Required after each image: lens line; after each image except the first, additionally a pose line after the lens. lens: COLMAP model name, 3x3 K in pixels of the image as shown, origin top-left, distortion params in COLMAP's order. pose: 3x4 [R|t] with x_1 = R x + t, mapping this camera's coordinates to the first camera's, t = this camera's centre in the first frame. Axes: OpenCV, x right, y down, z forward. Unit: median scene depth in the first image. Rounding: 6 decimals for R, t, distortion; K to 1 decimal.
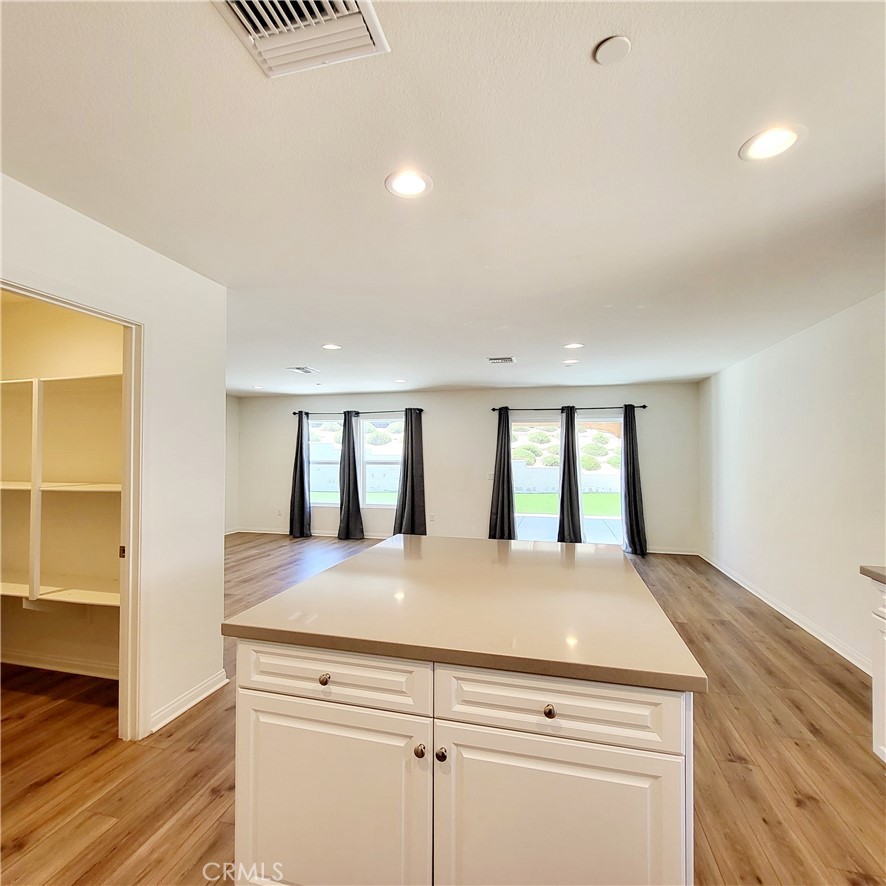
lens RADIAL K [[466.2, 0, 436.1], [0, 466.2, 442.2], [0, 0, 1]] dist [0.037958, -0.000676]
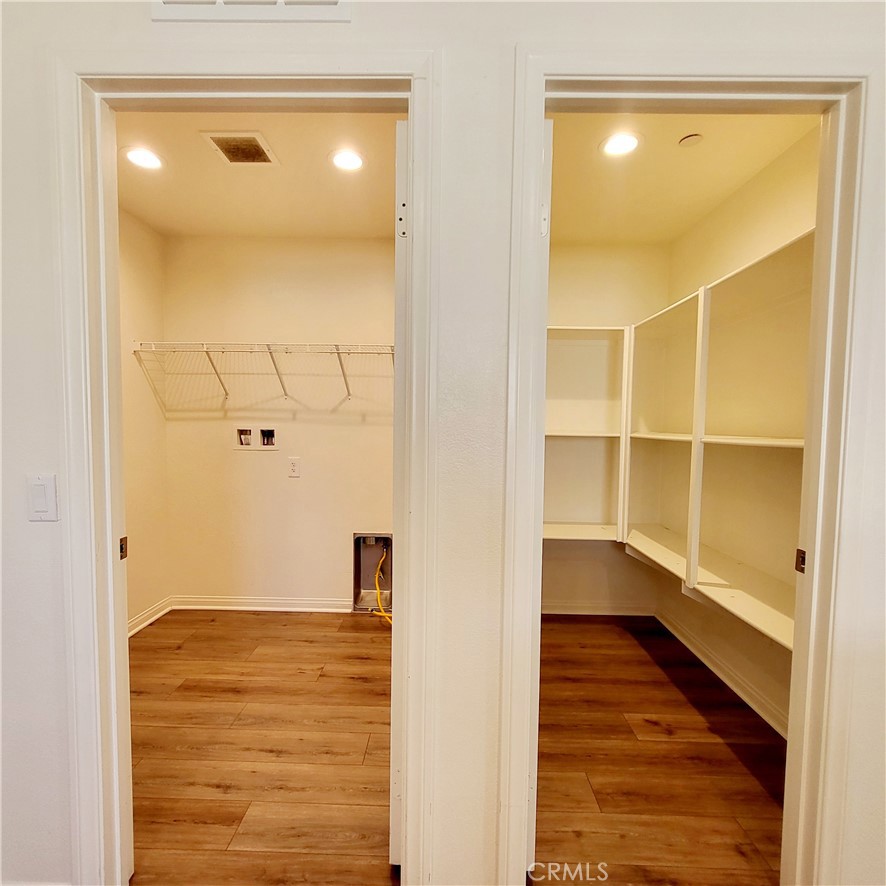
lens RADIAL K [[464.4, 0, 441.9], [0, 464.4, 447.9], [0, 0, 1]] dist [0.012296, -0.000520]
pose [[0.233291, 0.048447, -0.971199, -0.230931], [-0.003178, 0.998791, 0.049060, 0.078225], [0.972402, -0.008359, 0.233163, 0.459652]]
